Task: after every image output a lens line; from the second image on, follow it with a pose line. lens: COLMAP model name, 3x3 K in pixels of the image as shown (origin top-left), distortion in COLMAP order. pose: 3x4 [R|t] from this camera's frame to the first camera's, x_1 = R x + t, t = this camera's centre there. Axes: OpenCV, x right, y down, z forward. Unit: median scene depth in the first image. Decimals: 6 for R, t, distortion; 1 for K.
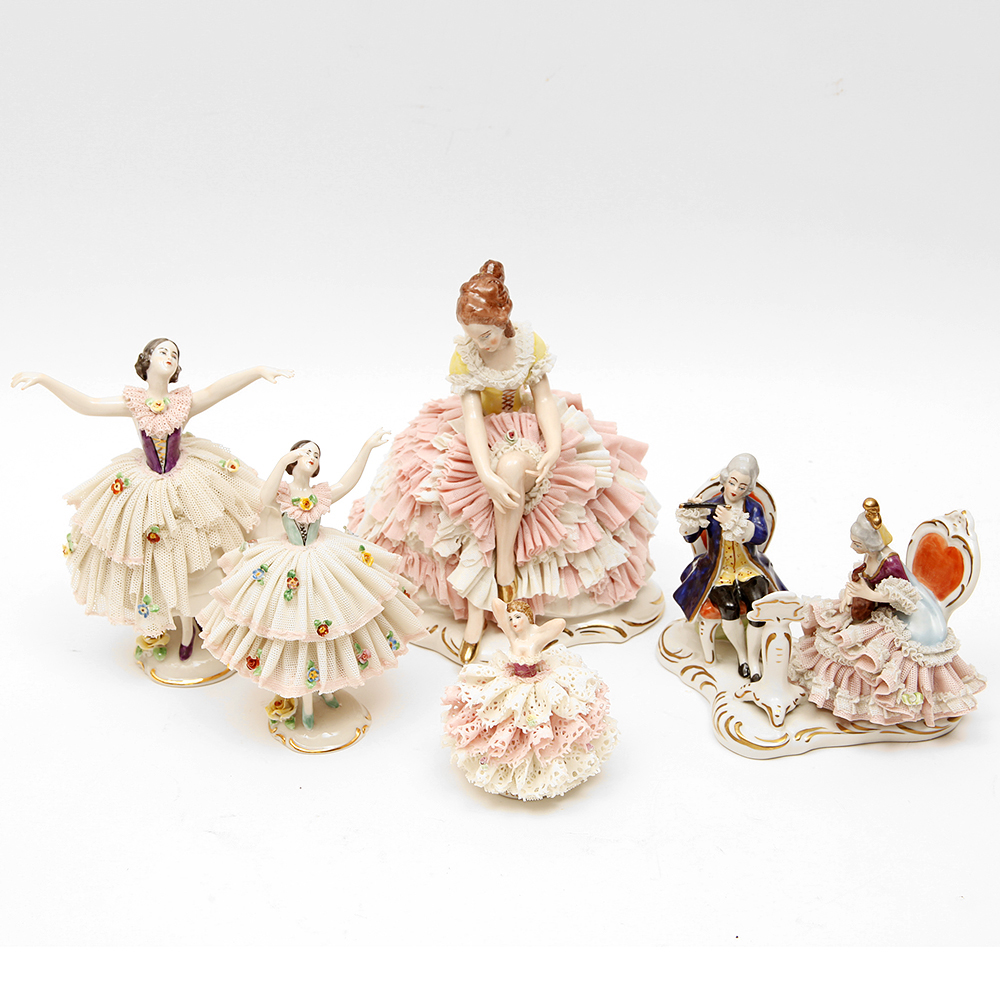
lens RADIAL K [[2108.9, 0, 501.3], [0, 2108.9, 502.7], [0, 0, 1]] dist [0.052938, 0.000000]
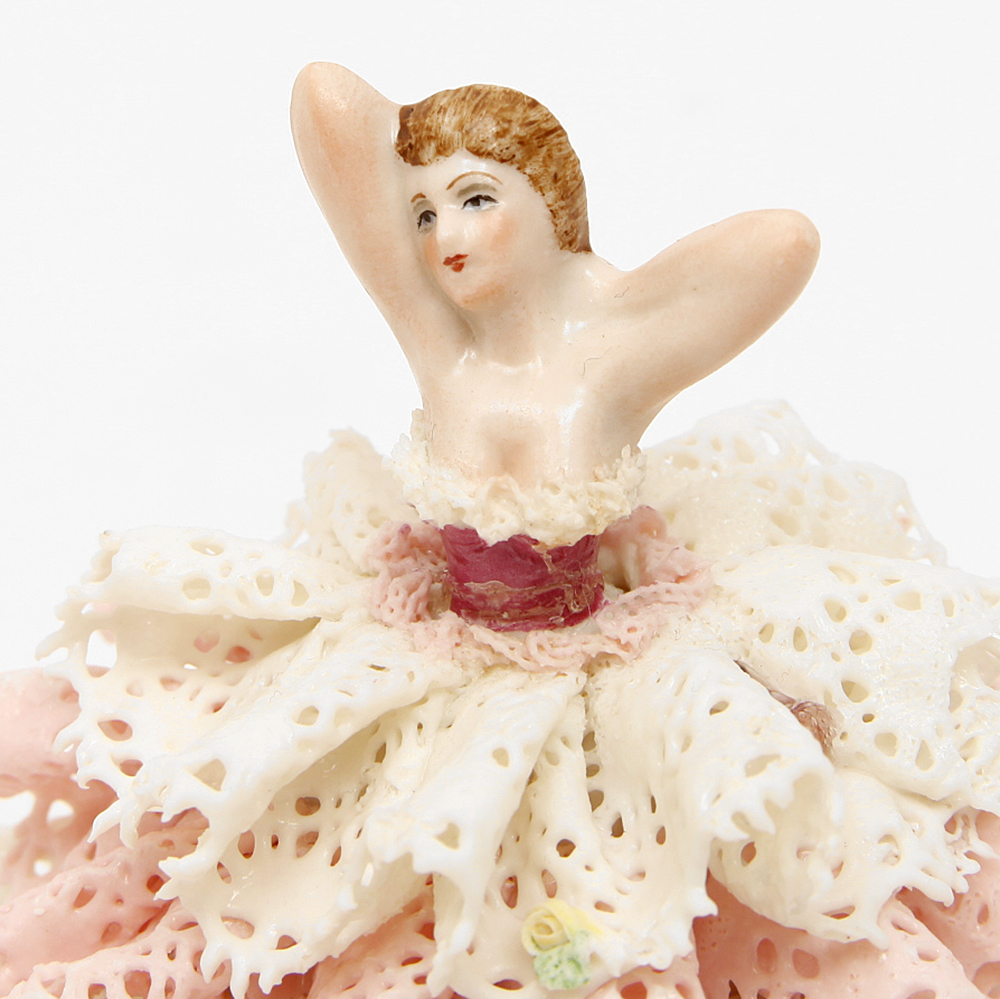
lens RADIAL K [[4673.8, 0, 500.0], [0, 4673.8, 499.7], [0, 0, 1]] dist [-0.180267, 0.000000]
pose [[0.999890, 0.014710, -0.001683, 0.010320], [-0.014538, 0.996966, 0.076469, 0.050610], [0.002802, -0.076436, 0.997071, 0.691566]]
